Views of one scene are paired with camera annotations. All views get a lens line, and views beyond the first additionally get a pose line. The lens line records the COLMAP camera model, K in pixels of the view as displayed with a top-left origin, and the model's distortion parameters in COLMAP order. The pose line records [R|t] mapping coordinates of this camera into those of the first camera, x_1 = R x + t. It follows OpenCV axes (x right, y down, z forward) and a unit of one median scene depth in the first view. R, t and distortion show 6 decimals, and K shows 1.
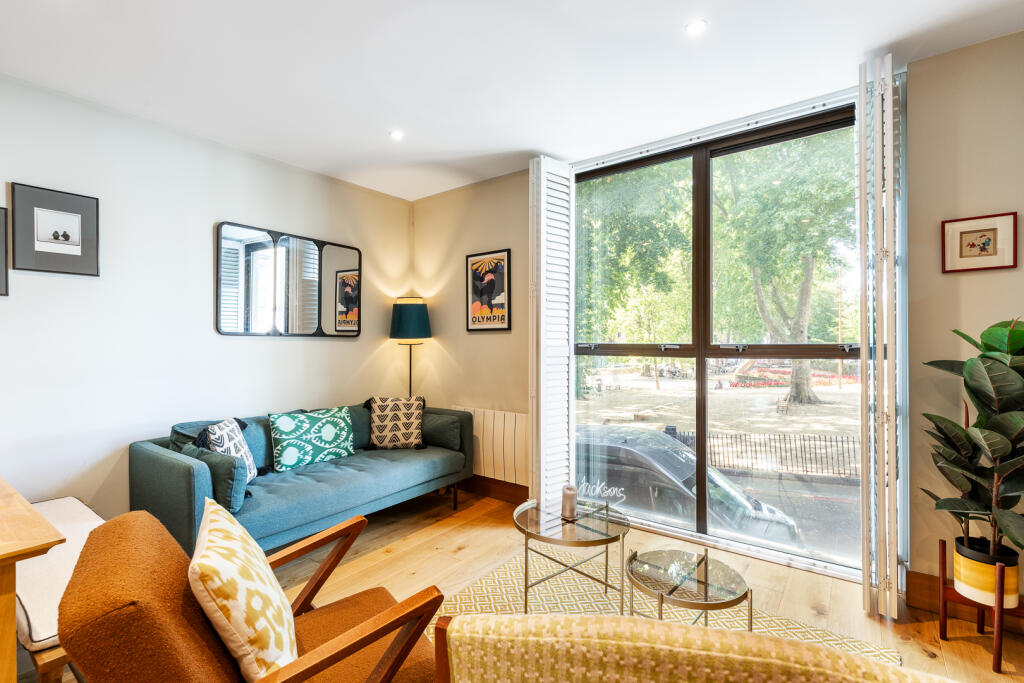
lens RADIAL K [[460.6, 0, 495.6], [0, 460.6, 339.4], [0, 0, 1]] dist [0.008614, -0.001741]
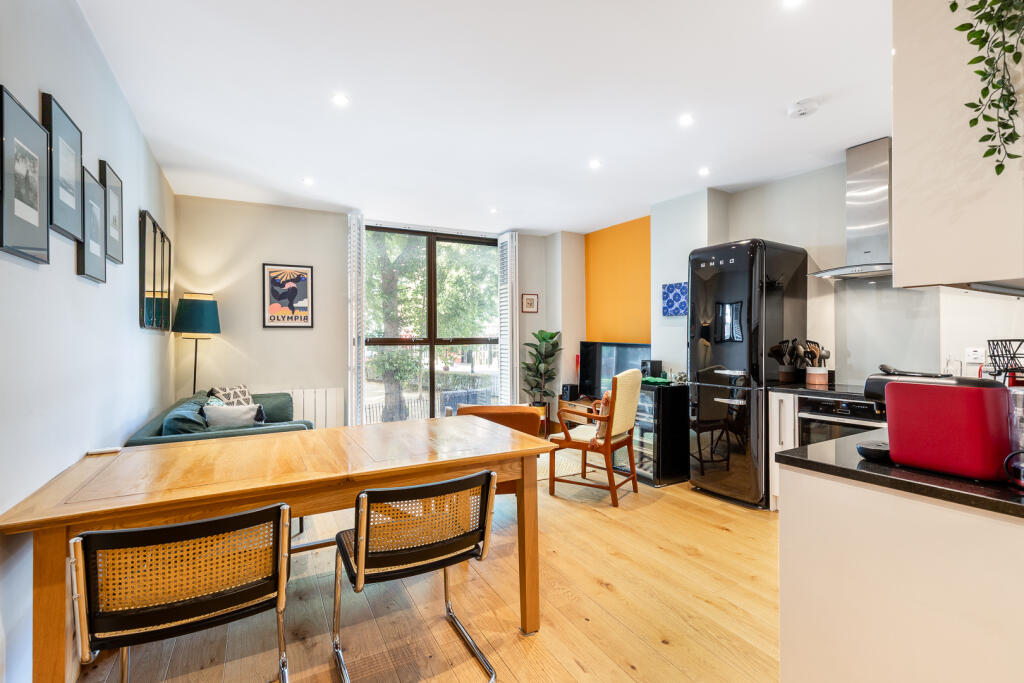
lens RADIAL K [[460.6, 0, 486.5], [0, 460.6, 339.0], [0, 0, 1]] dist [0.008614, -0.001741]
pose [[0.466922, -0.000941, 0.884298, -0.895458], [-0.003346, 0.999990, 0.002831, 0.006735], [-0.884292, -0.004280, 0.466914, -0.059920]]
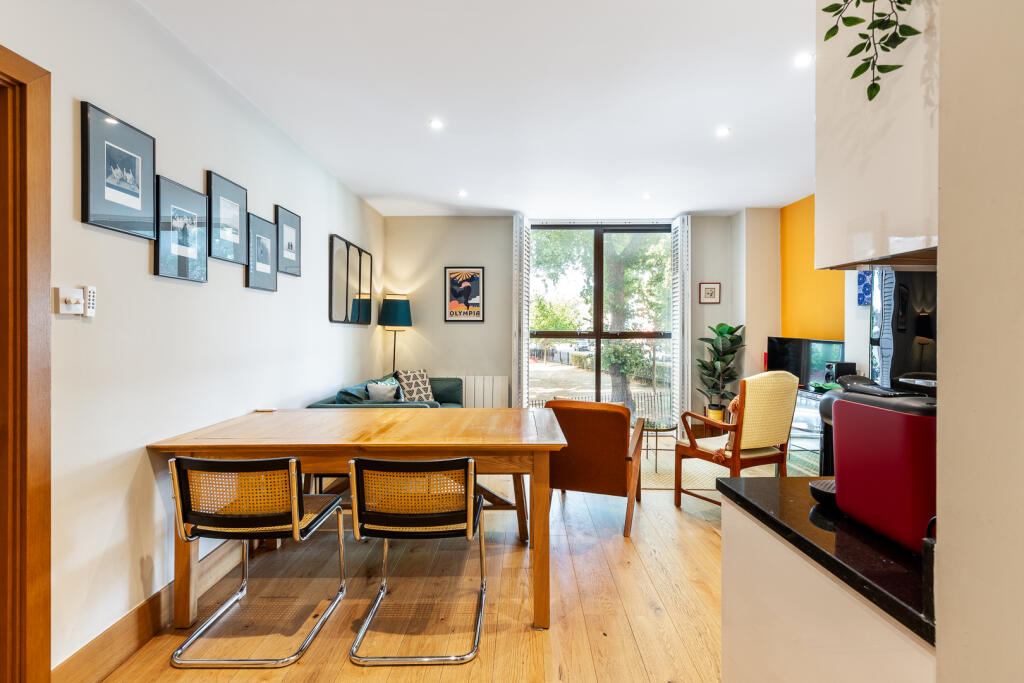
lens RADIAL K [[460.6, 0, 503.0], [0, 460.6, 333.2], [0, 0, 1]] dist [0.008614, -0.001741]
pose [[0.823523, 0.002347, 0.567278, -0.749120], [-0.009454, 0.999909, 0.009587, 0.002592], [-0.567204, -0.013259, 0.823470, -0.253896]]
